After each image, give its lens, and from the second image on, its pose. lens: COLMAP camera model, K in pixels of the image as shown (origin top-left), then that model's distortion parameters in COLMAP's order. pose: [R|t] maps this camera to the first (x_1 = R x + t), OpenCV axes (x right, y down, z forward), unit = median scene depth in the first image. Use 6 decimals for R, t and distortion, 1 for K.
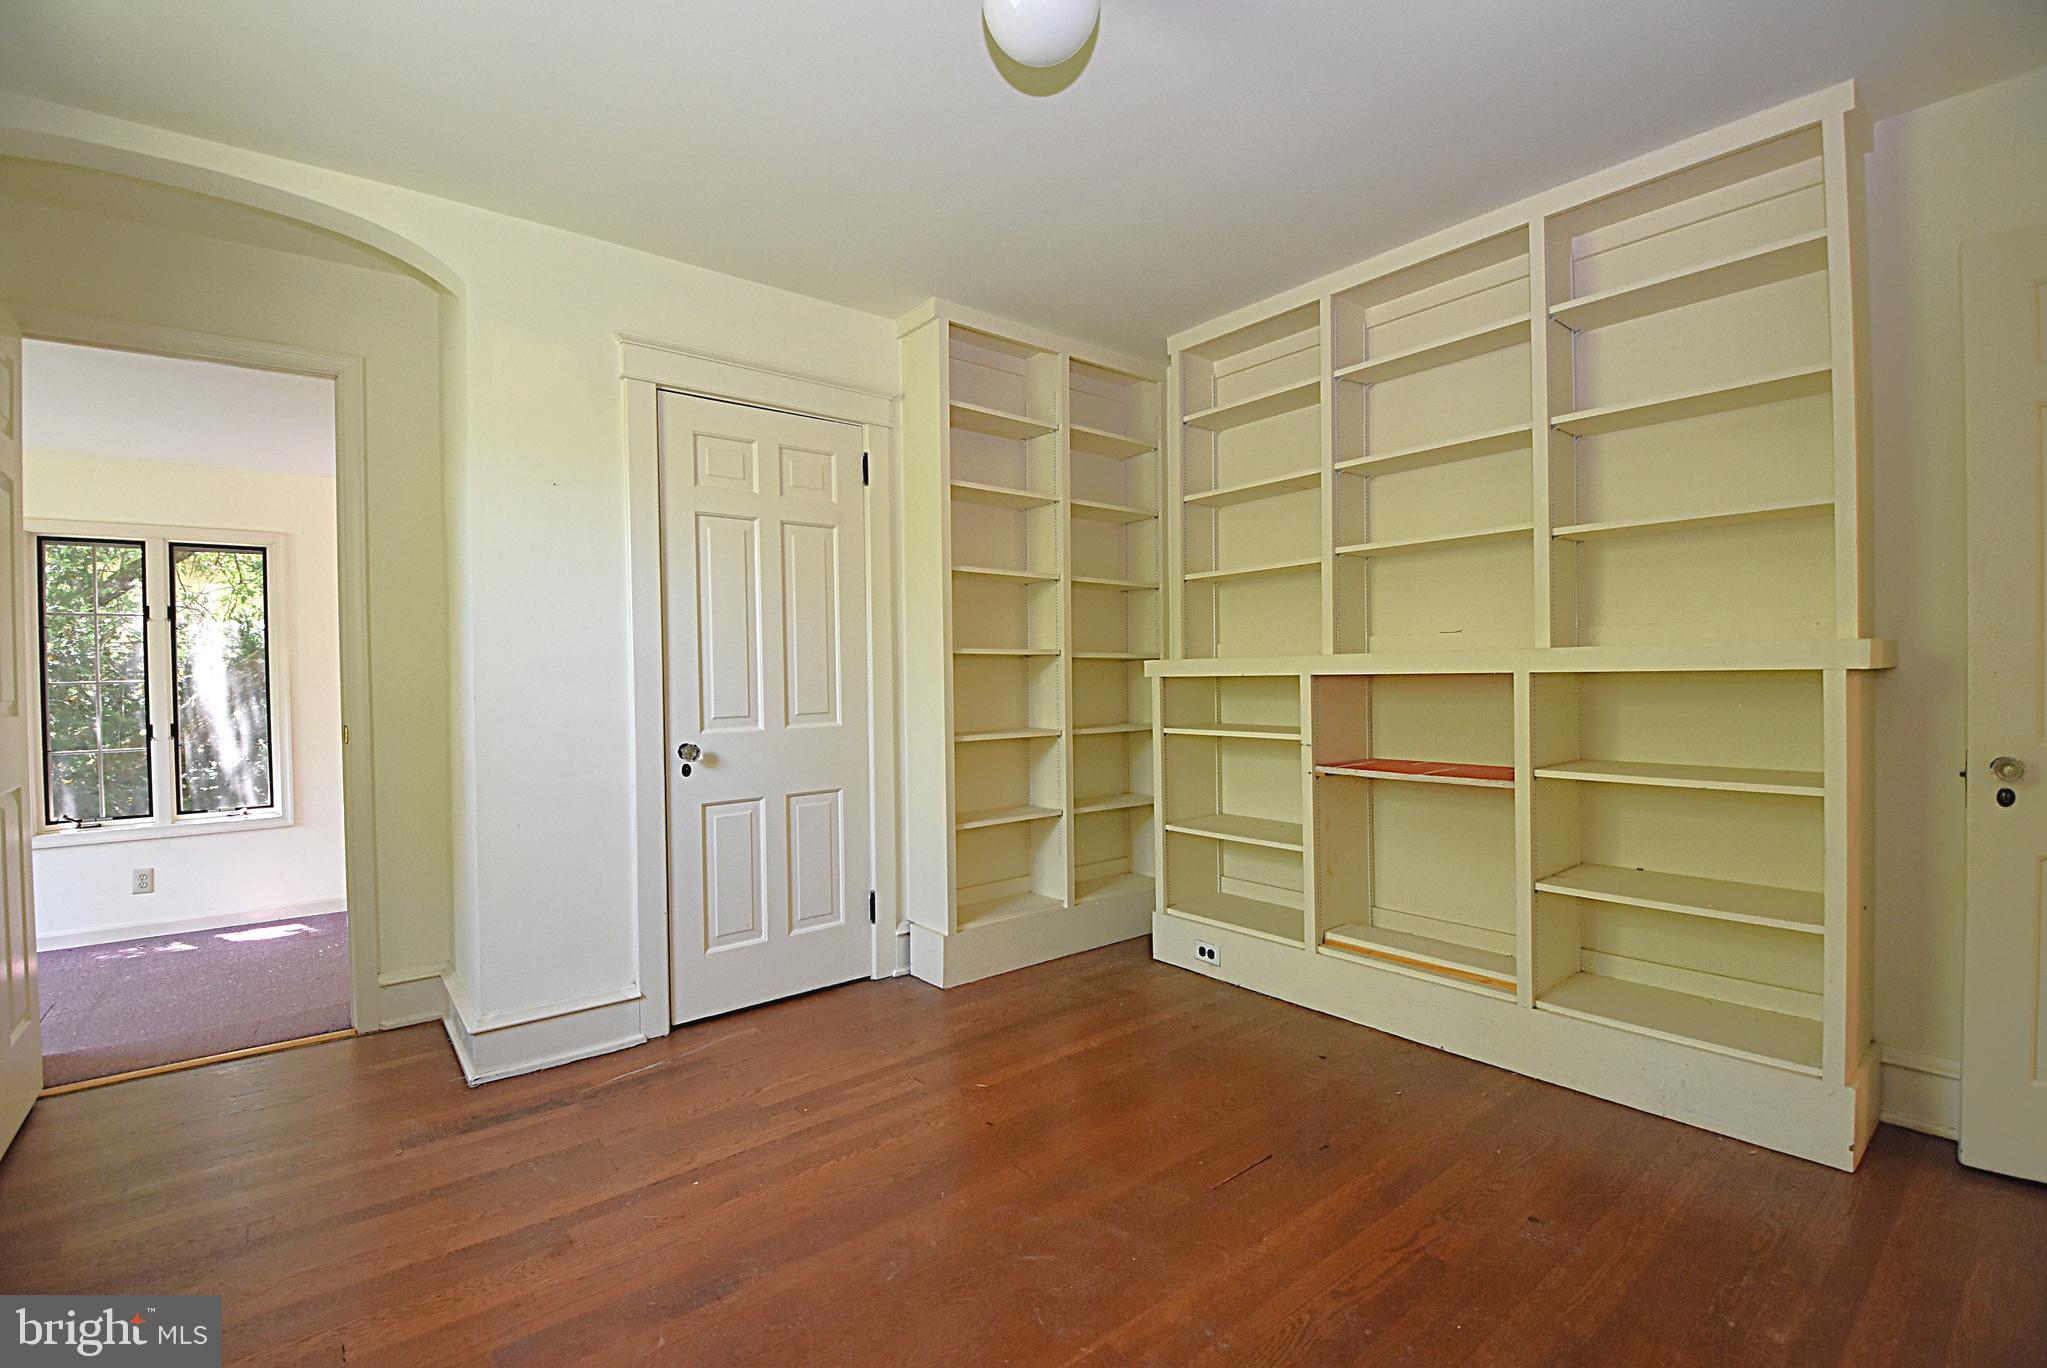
lens RADIAL K [[904.7, 0, 1025.2], [0, 904.7, 687.6], [0, 0, 1]] dist [0.020510, -0.028904]
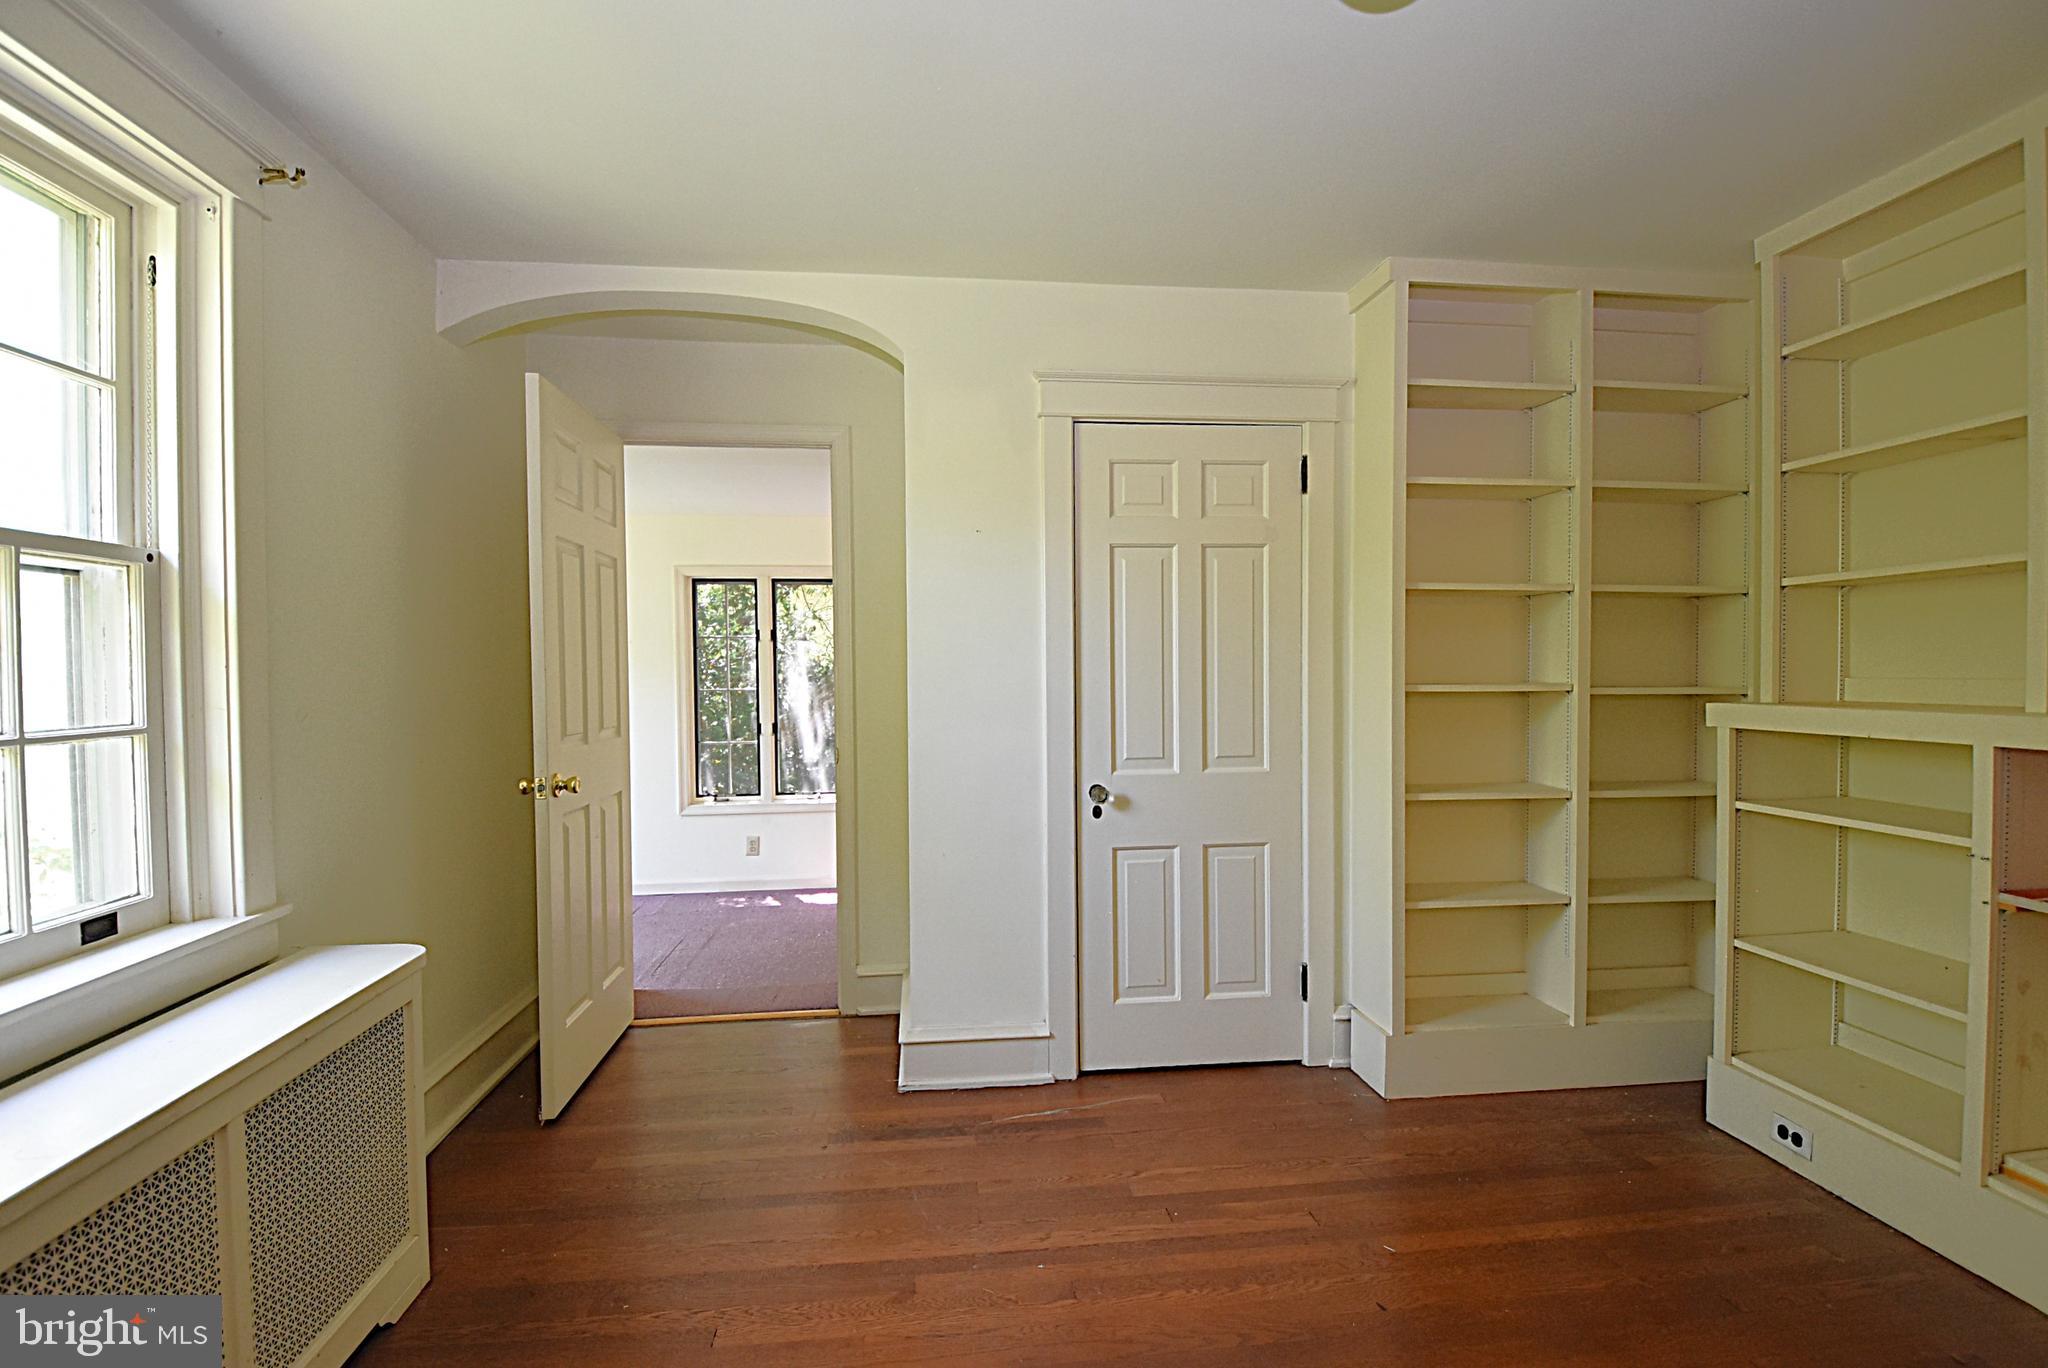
lens RADIAL K [[956.5, 0, 1023.7], [0, 956.5, 688.0], [0, 0, 1]] dist [0.032506, -0.044252]
pose [[0.838978, 0.021721, -0.543732, 0.103547], [-0.013434, 0.999725, 0.019209, -0.054350], [0.544000, -0.008811, 0.839039, 0.090236]]
